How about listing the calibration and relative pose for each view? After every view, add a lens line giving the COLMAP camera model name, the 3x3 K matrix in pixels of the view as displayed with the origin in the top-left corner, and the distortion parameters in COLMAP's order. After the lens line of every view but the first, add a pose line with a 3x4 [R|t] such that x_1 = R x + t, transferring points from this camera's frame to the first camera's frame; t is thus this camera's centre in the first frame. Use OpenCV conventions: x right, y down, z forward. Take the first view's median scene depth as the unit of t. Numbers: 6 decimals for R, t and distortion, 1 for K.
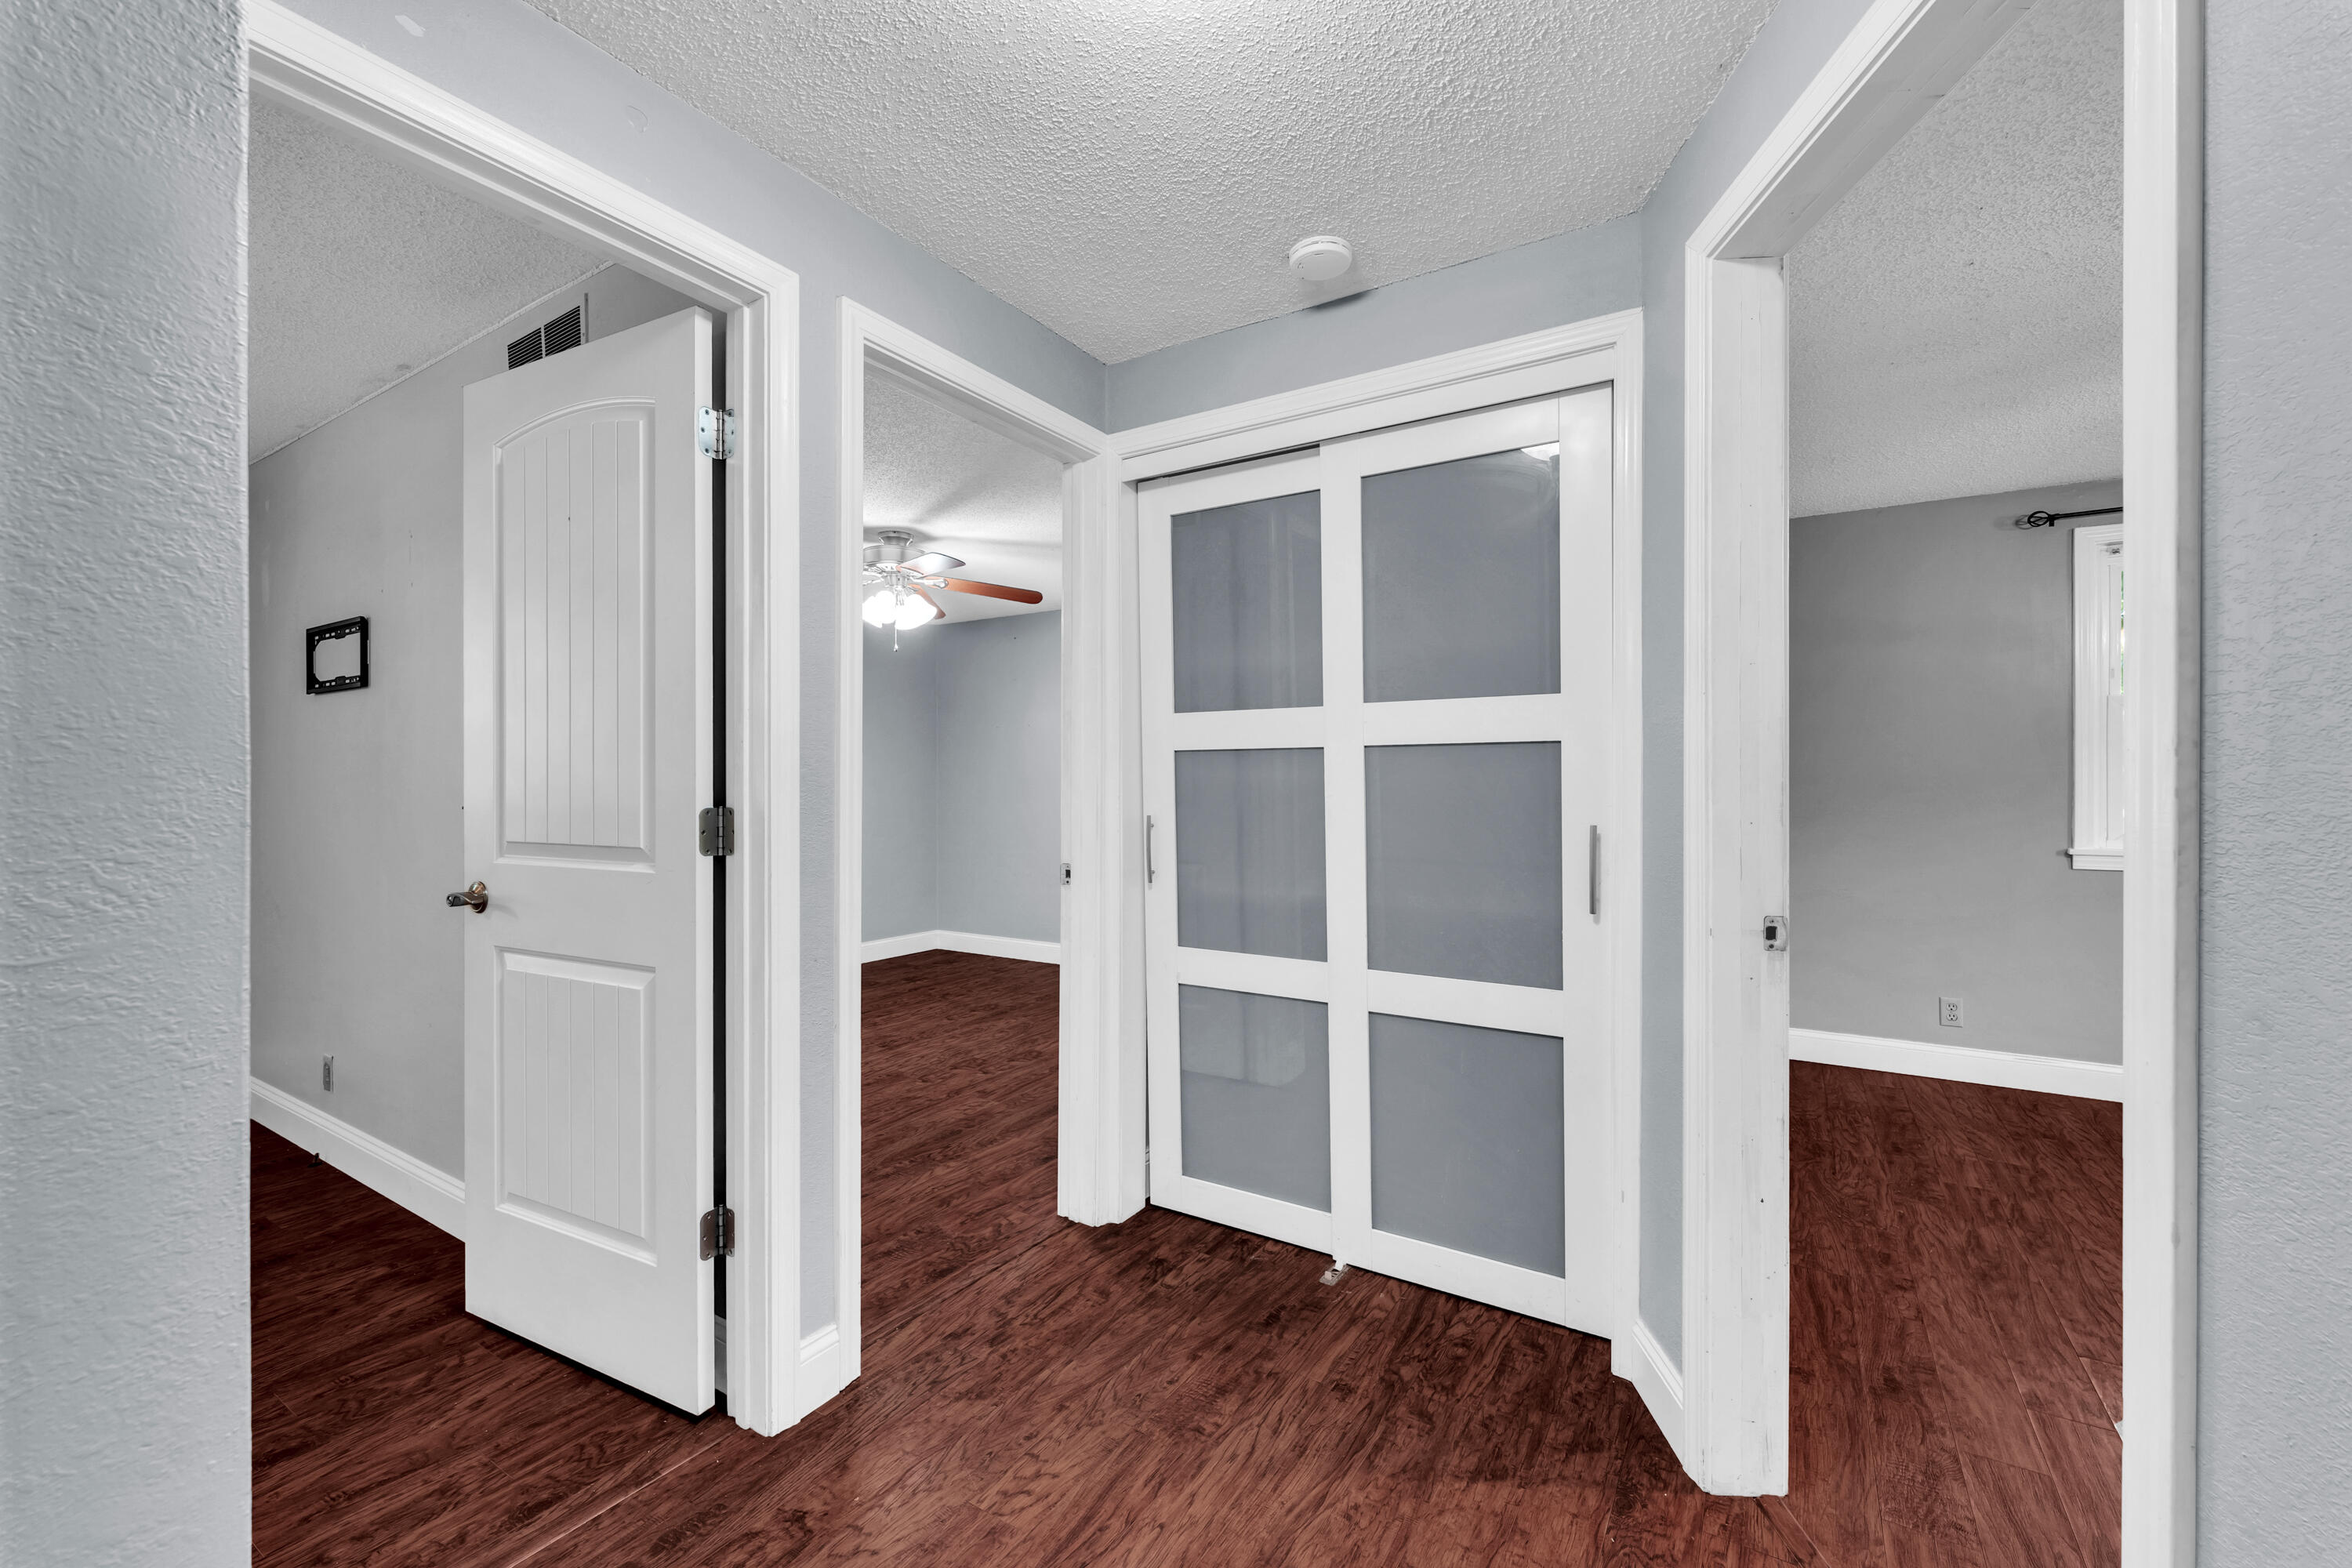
lens RADIAL K [[986.2, 0, 1120.5], [0, 986.2, 782.2], [0, 0, 1]] dist [-0.002871, 0.000124]
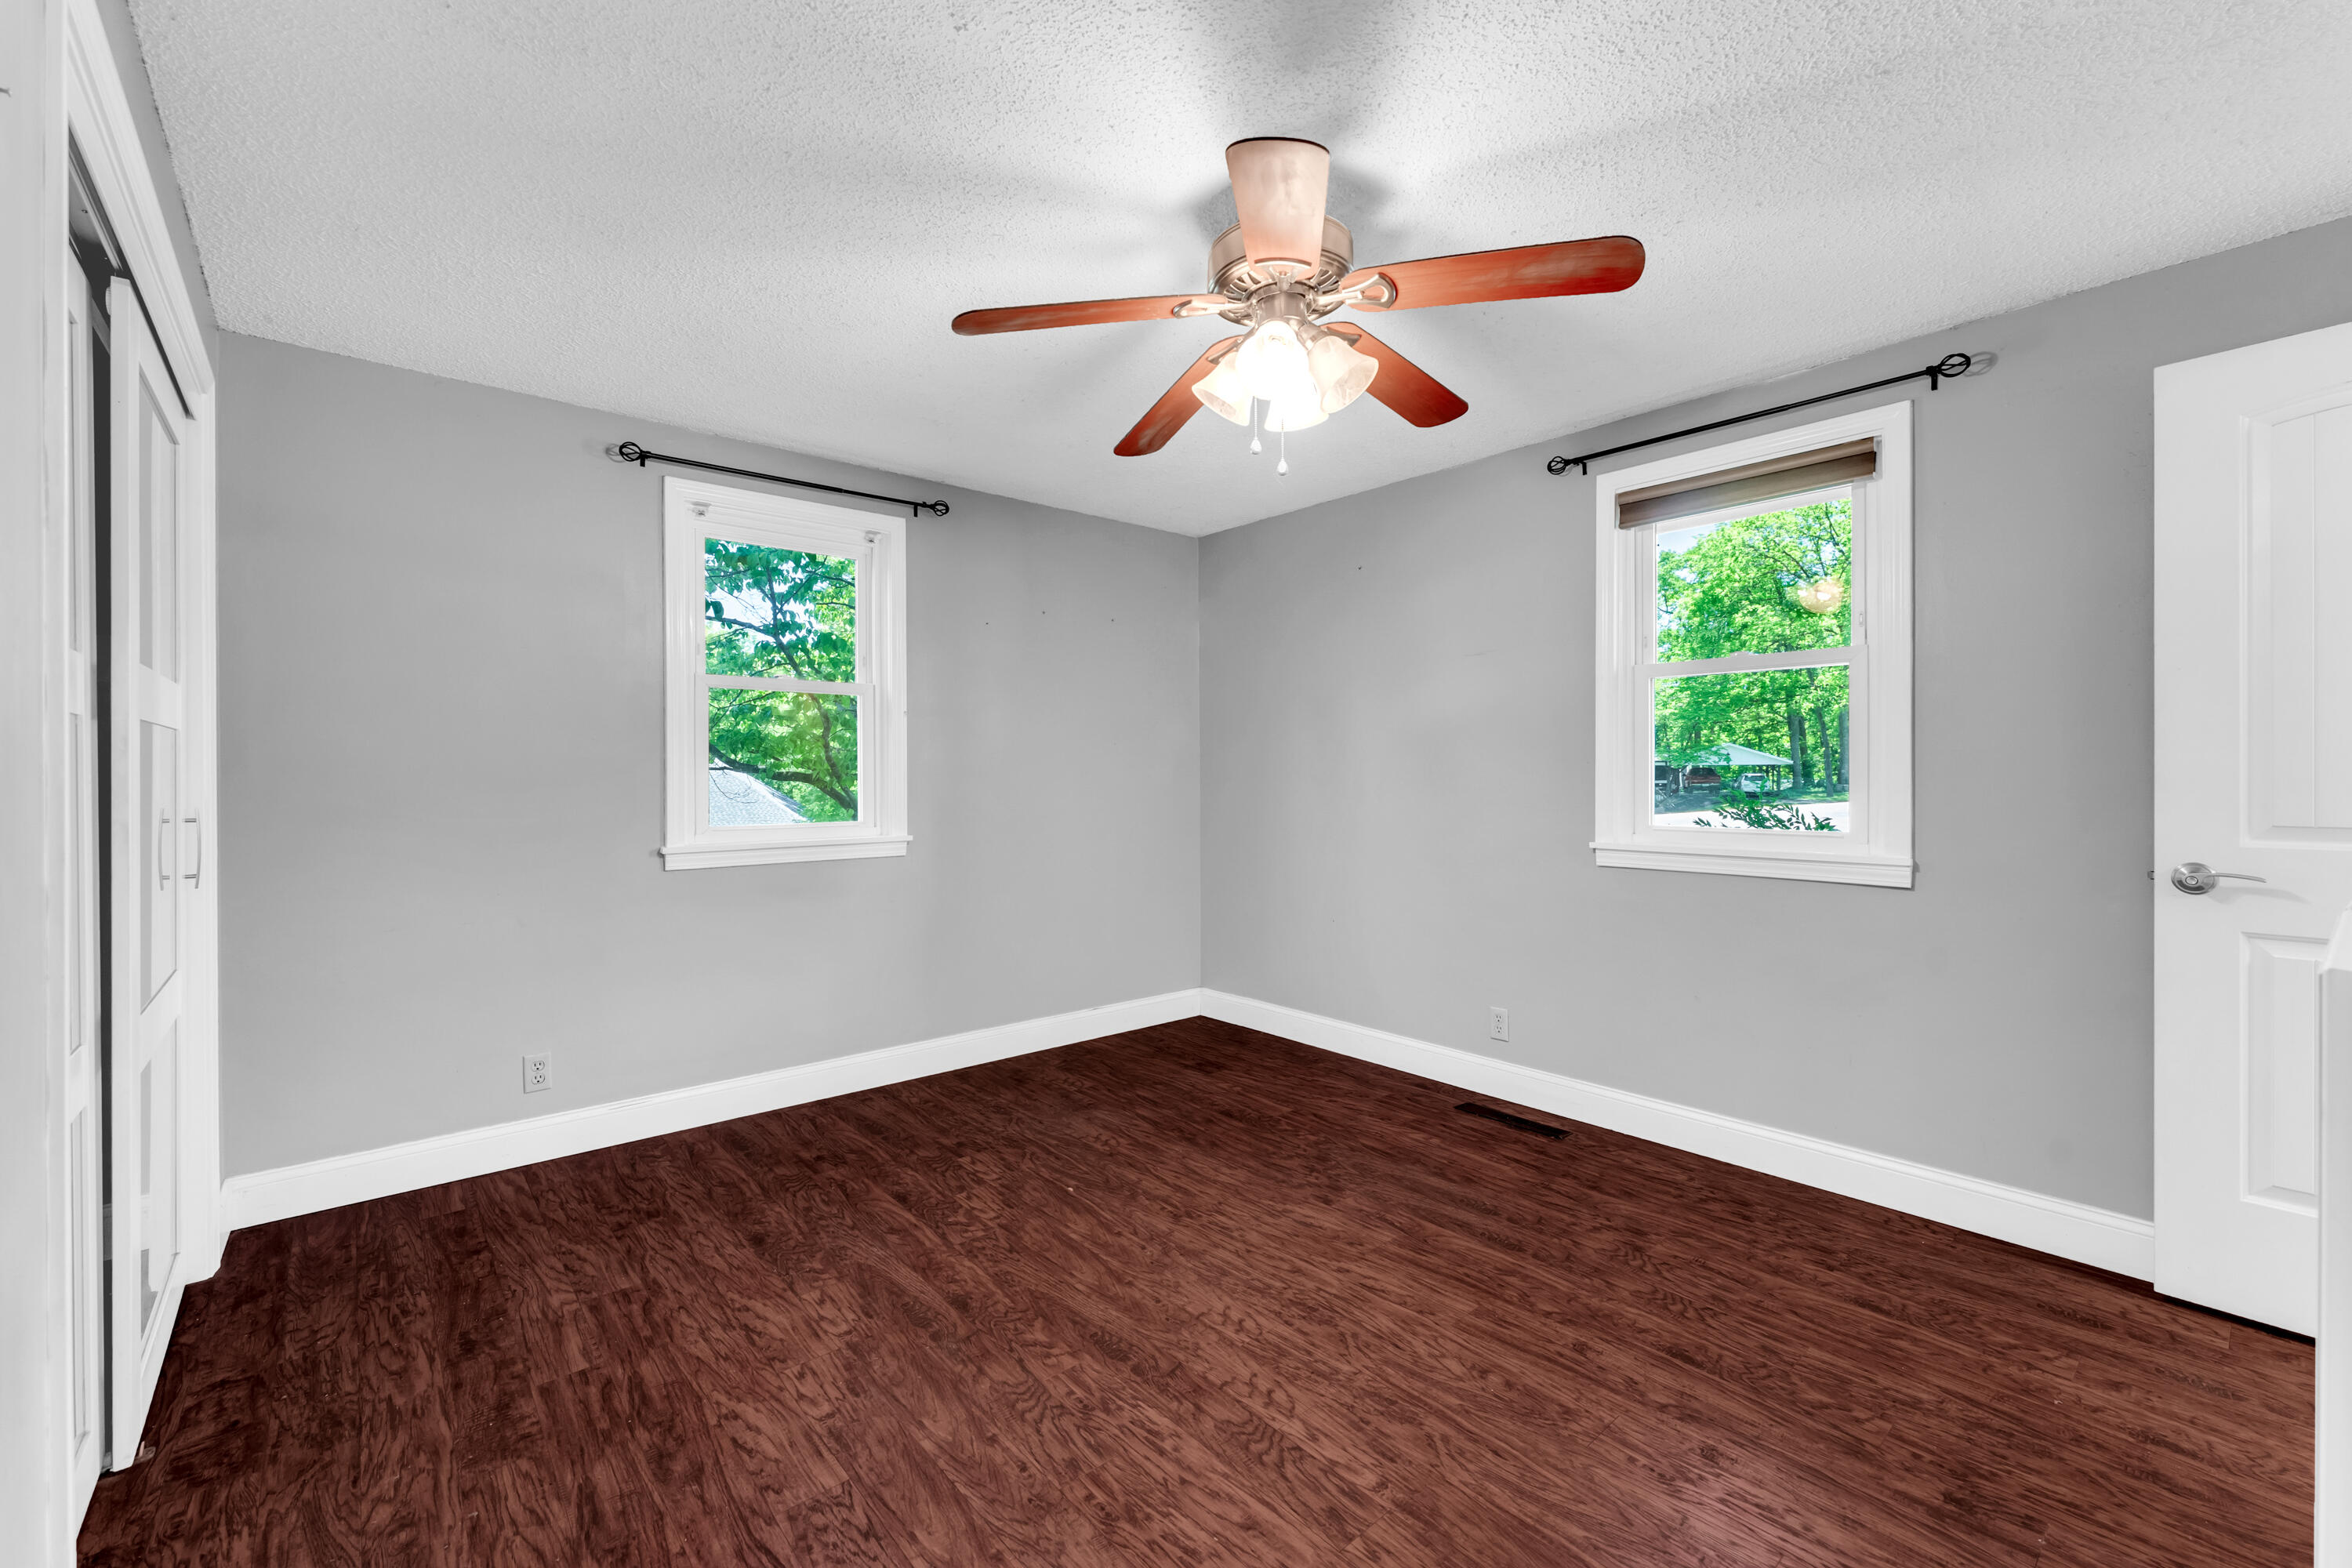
lens RADIAL K [[986.2, 0, 1186.0], [0, 986.2, 779.8], [0, 0, 1]] dist [-0.002871, 0.000124]
pose [[0.272705, -0.008840, 0.962057, 0.308321], [0.000050, 0.999958, 0.009174, 0.001045], [-0.962098, -0.002454, 0.272694, 0.382345]]
